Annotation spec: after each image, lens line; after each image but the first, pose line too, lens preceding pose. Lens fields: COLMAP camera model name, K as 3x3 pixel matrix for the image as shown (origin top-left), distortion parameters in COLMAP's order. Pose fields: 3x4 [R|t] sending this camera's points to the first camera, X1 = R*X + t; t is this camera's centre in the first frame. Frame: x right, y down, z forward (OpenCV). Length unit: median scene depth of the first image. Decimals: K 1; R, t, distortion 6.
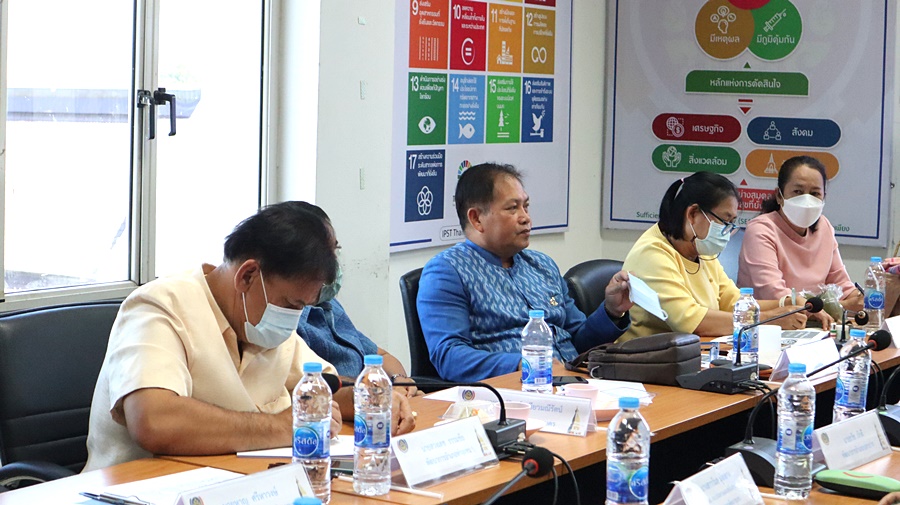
lens RADIAL K [[1716.3, 0, 450.0], [0, 1716.3, 252.5], [0, 0, 1]] dist [-0.189653, -0.066353]
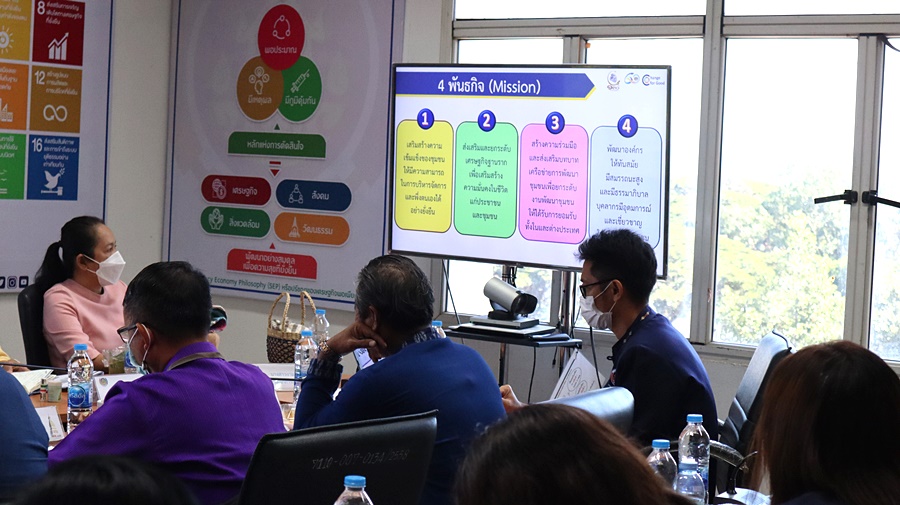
lens RADIAL K [[1716.3, 0, 450.0], [0, 1716.3, 252.5], [0, 0, 1]] dist [-0.189653, -0.066353]
pose [[0.996034, 0.028784, -0.084187, 0.363546], [-0.032742, 0.998404, -0.046010, 0.004629], [0.082729, 0.048584, 0.995387, 0.029229]]
